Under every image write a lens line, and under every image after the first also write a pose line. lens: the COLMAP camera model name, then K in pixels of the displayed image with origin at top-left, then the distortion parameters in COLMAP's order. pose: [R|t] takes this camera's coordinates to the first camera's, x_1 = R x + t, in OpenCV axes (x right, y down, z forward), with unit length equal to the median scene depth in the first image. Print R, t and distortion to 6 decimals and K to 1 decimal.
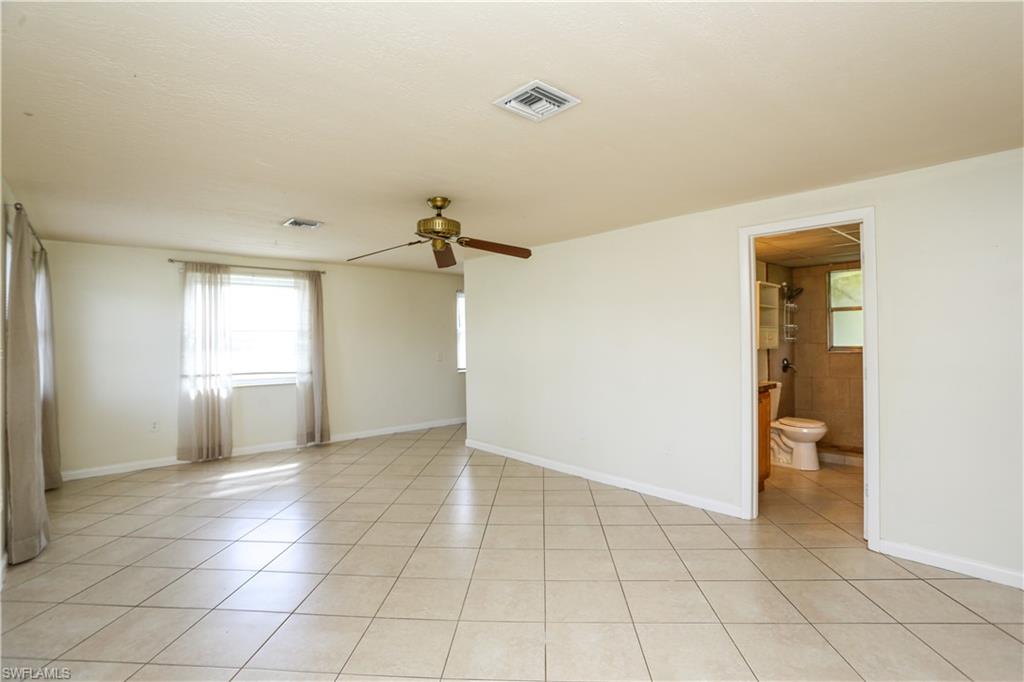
lens RADIAL K [[515.9, 0, 517.4], [0, 515.9, 339.2], [0, 0, 1]] dist [-0.024132, 0.023118]
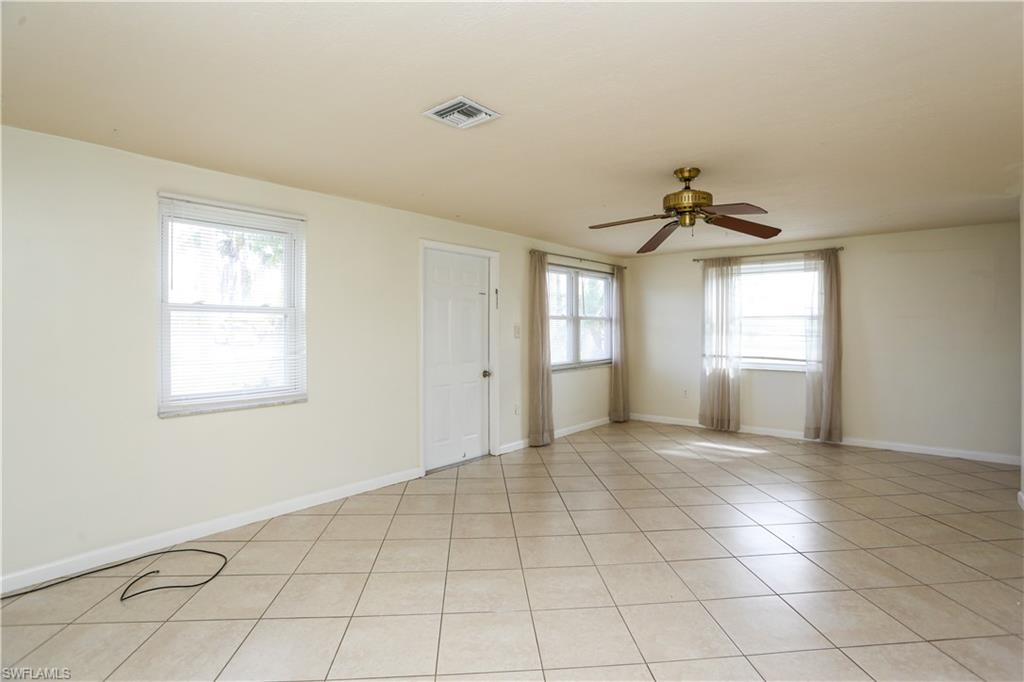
lens RADIAL K [[515.9, 0, 519.2], [0, 515.9, 336.2], [0, 0, 1]] dist [-0.024132, 0.023118]
pose [[0.166686, 0.025734, -0.985674, 0.445745], [-0.003099, 0.999668, 0.025576, -0.002158], [0.986005, -0.001209, 0.166711, 0.359750]]
